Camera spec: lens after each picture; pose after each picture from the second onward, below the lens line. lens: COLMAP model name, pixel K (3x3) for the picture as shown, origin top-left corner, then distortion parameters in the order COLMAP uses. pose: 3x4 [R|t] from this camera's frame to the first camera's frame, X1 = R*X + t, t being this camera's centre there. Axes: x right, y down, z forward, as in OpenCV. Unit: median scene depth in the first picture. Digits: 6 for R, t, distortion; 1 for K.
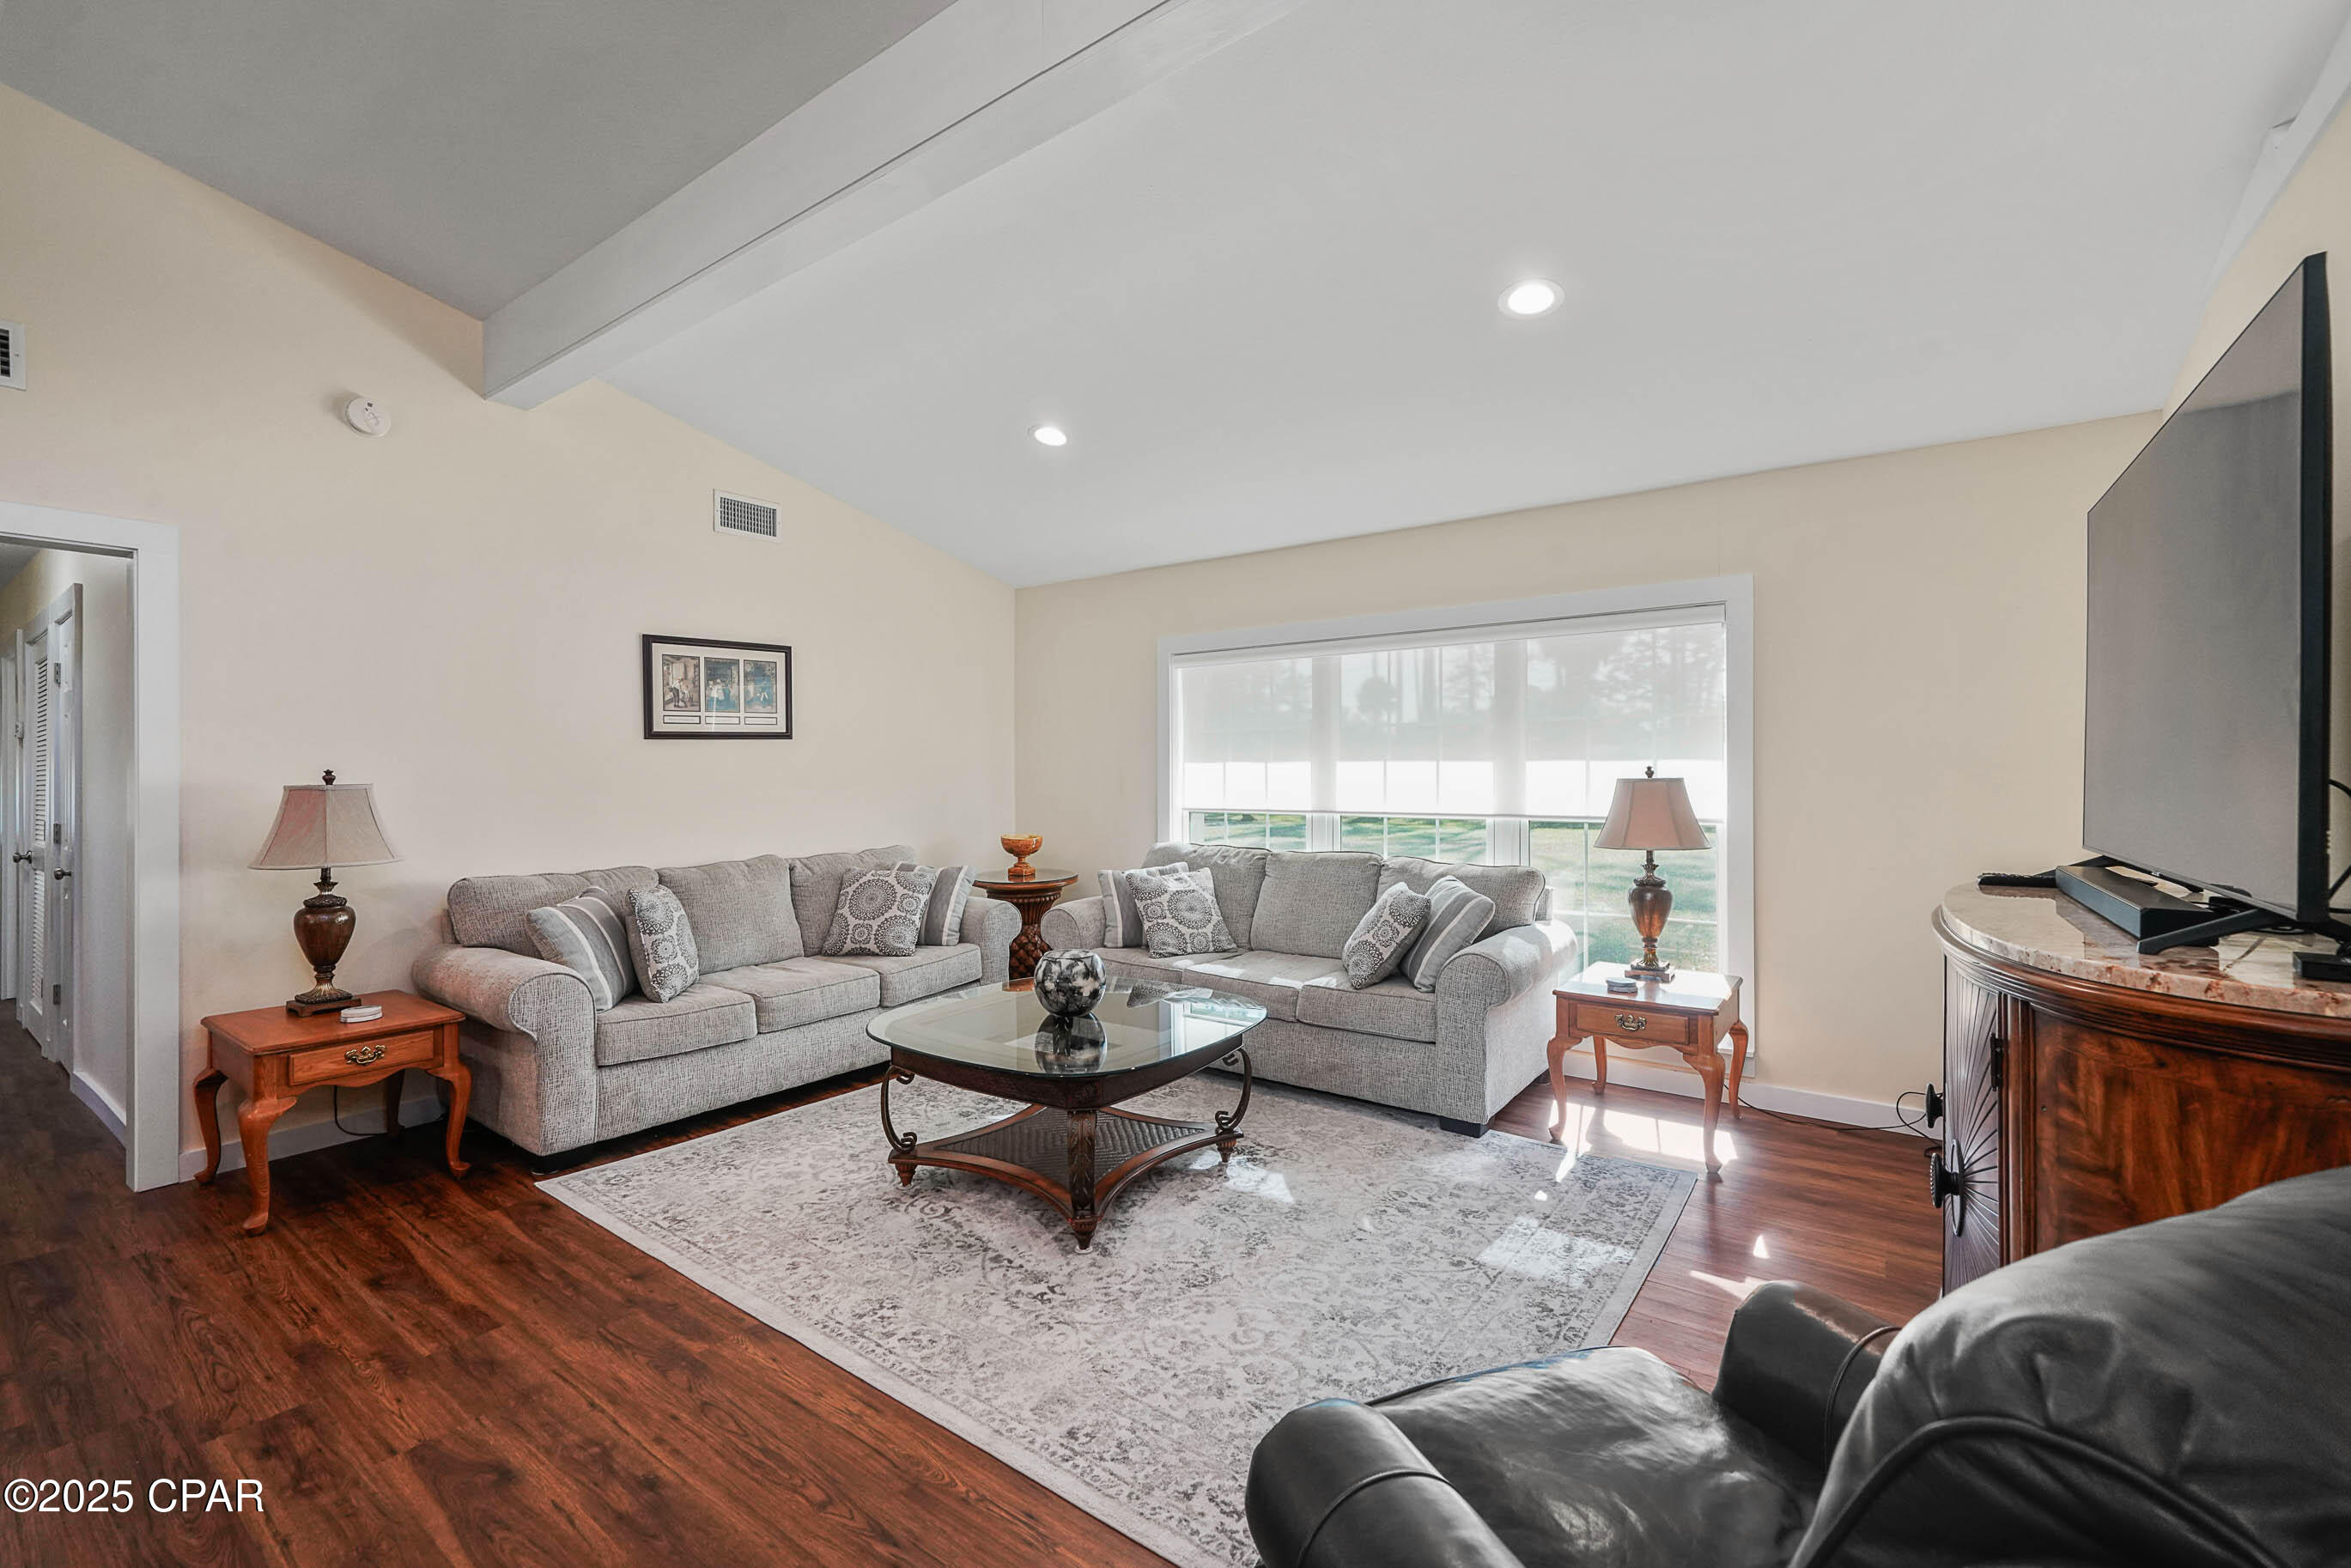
lens RADIAL K [[985.5, 0, 1182.5], [0, 985.5, 771.2], [0, 0, 1]] dist [-0.003388, -0.000248]
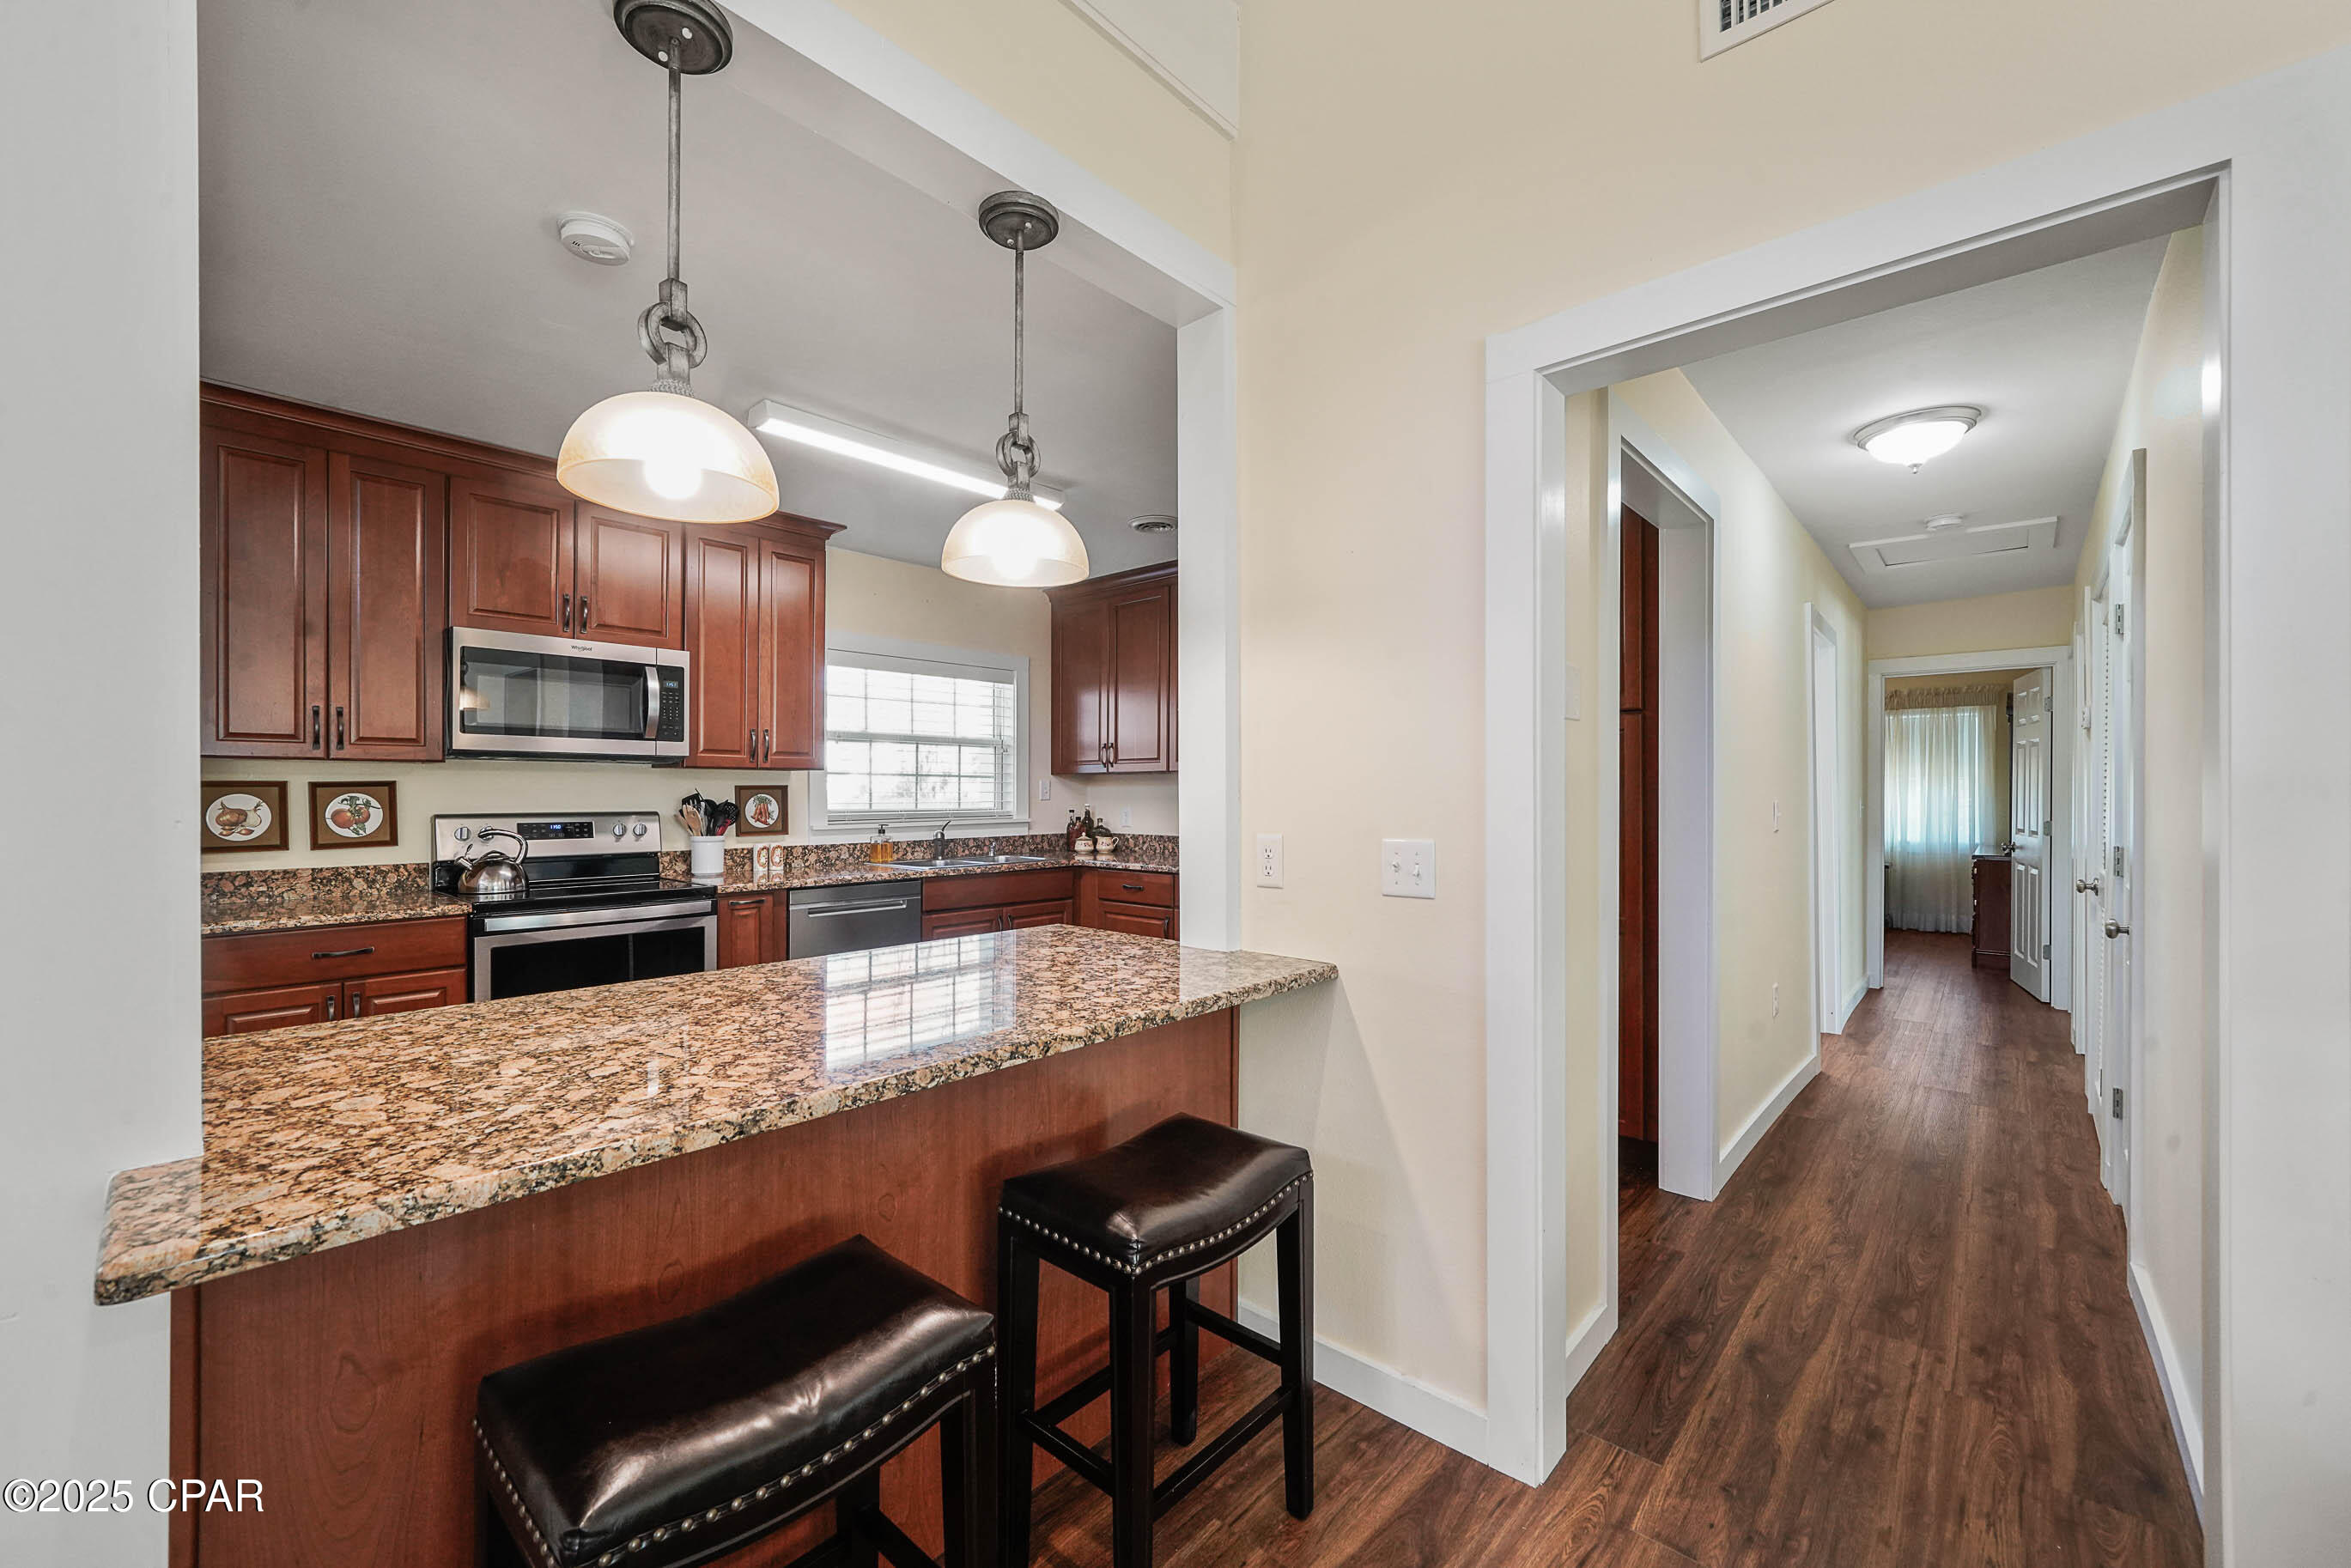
lens RADIAL K [[963.0, 0, 1162.4], [0, 963.0, 797.5], [0, 0, 1]] dist [-0.000833, 0.000088]
pose [[-0.116796, 0.014197, -0.993054, -0.511009], [0.001919, 0.999899, 0.014069, 0.009865], [0.993154, -0.000262, -0.116811, 0.519647]]
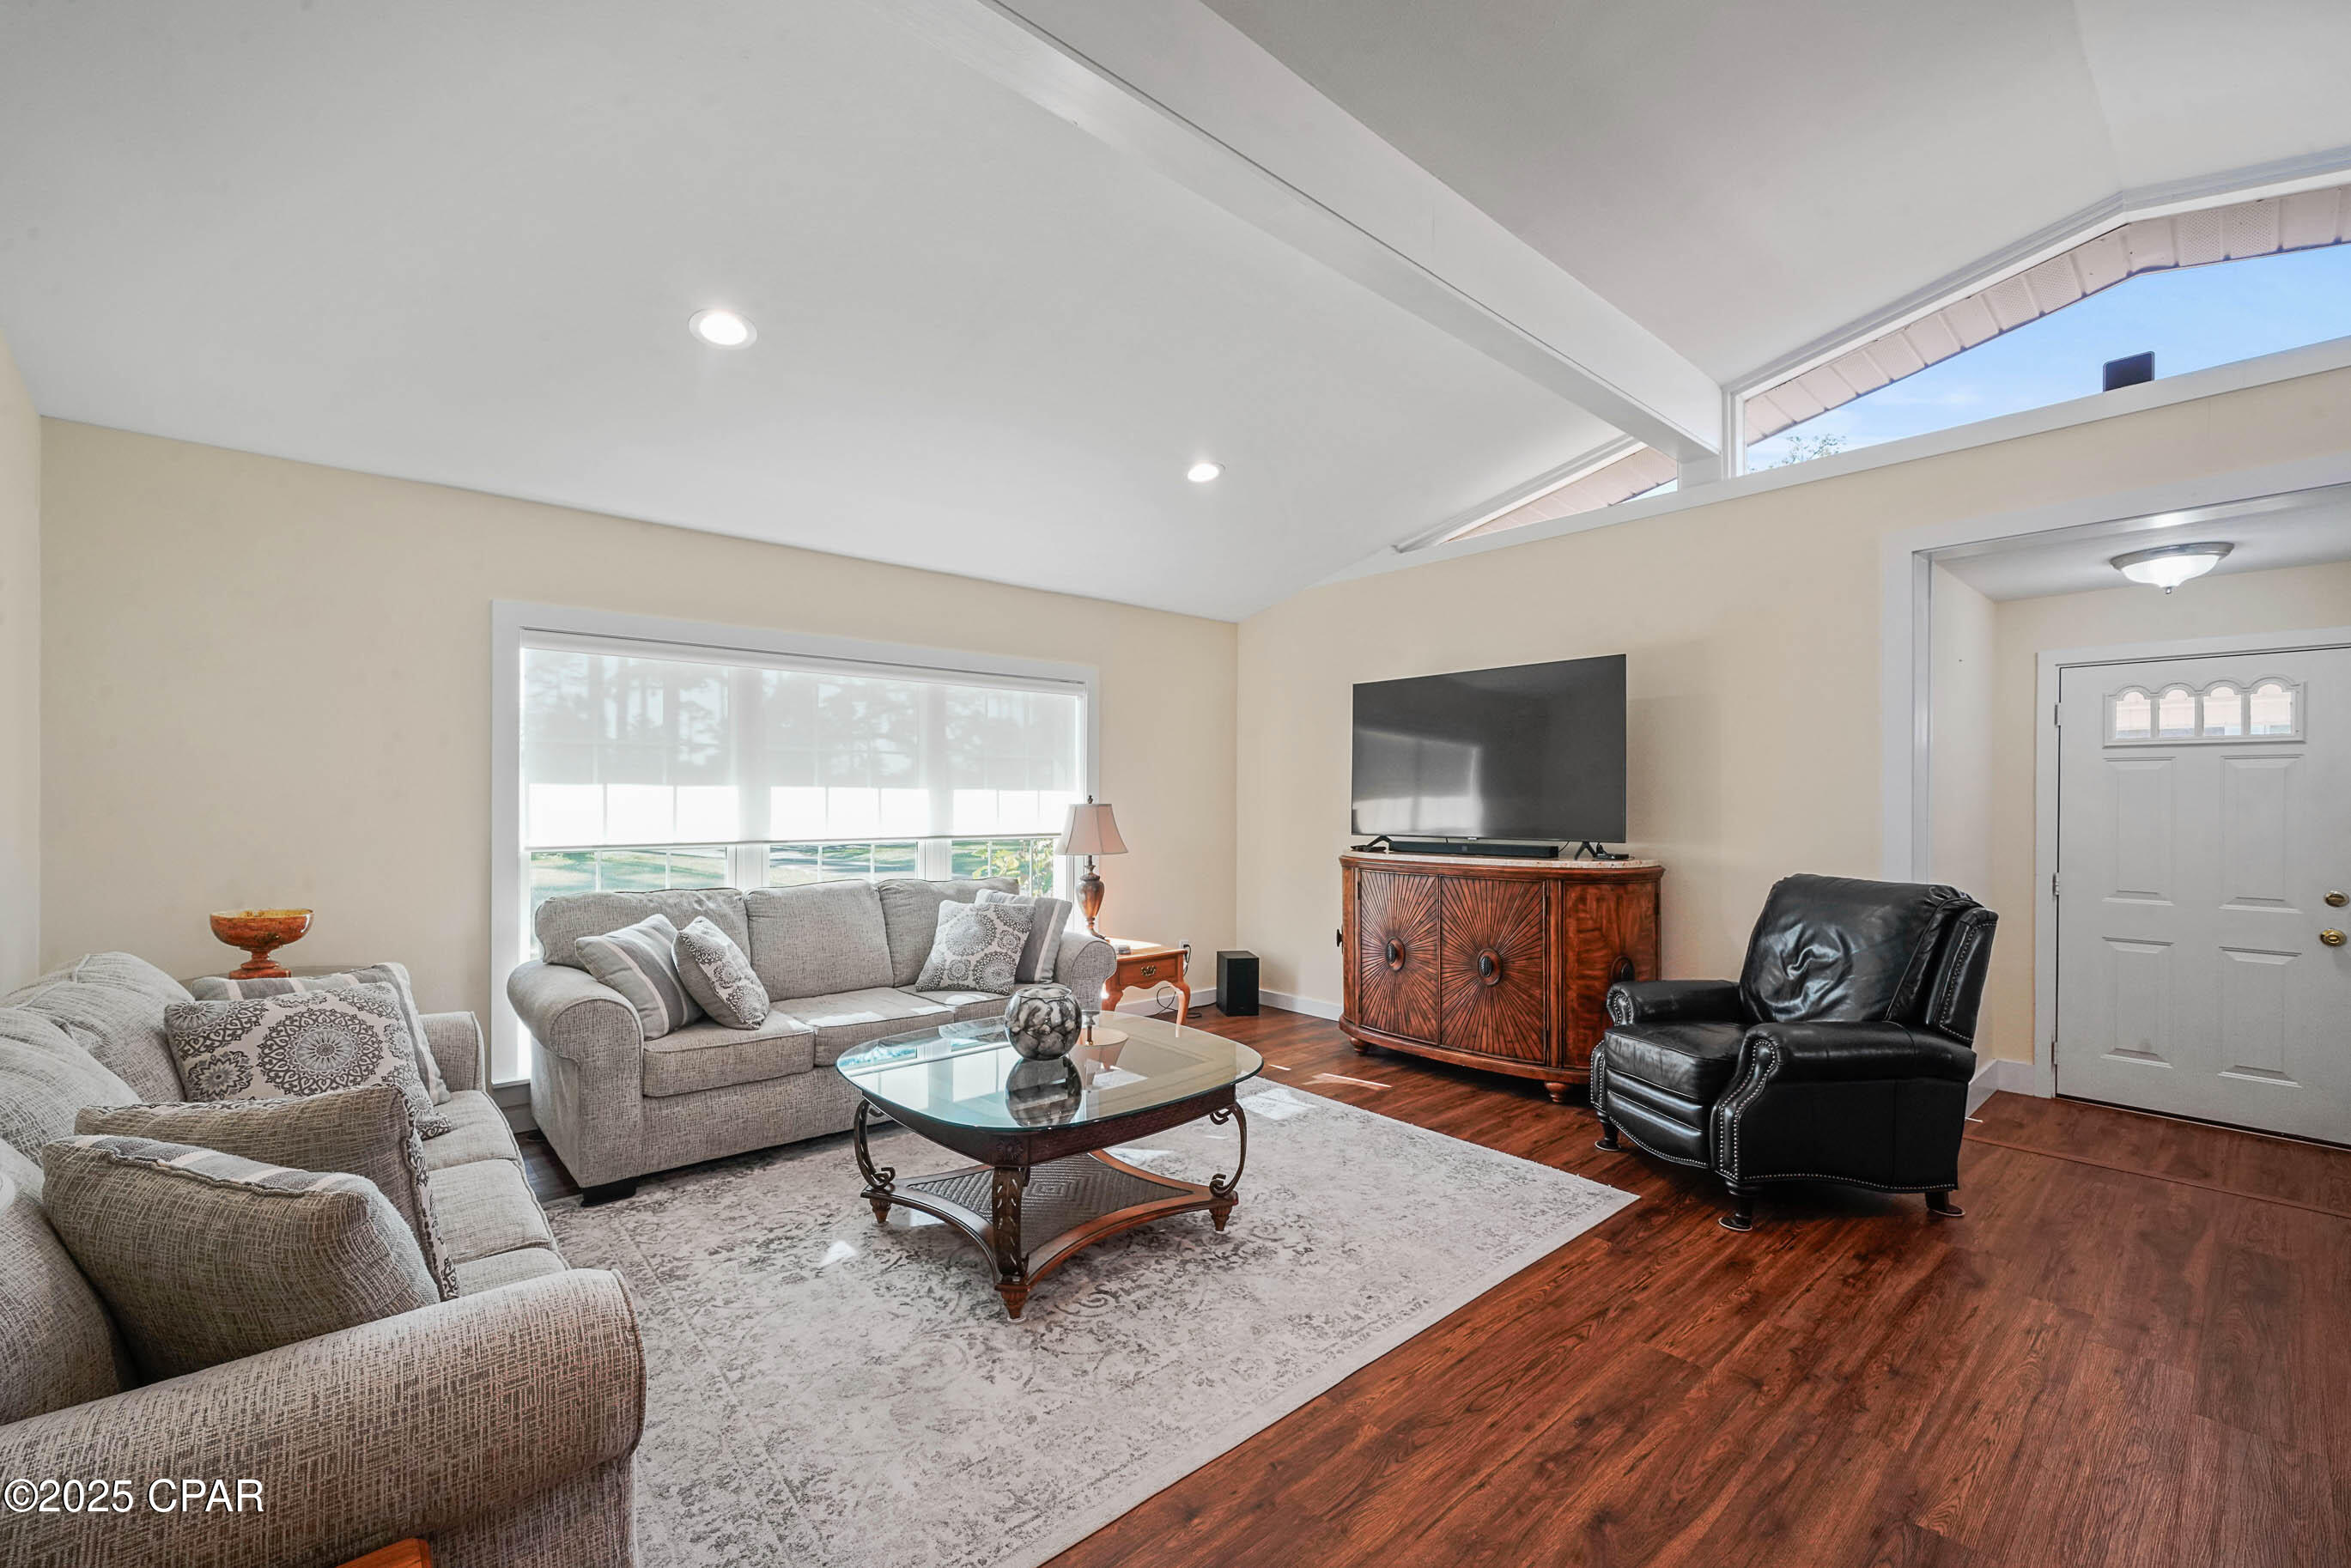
lens RADIAL K [[963.0, 0, 1162.4], [0, 963.0, 797.5], [0, 0, 1]] dist [-0.000833, 0.000088]
pose [[0.229636, 0.005377, 0.973262, -0.838624], [-0.004721, 0.999979, -0.004410, 0.004232], [-0.973265, -0.003582, 0.229656, 0.588288]]
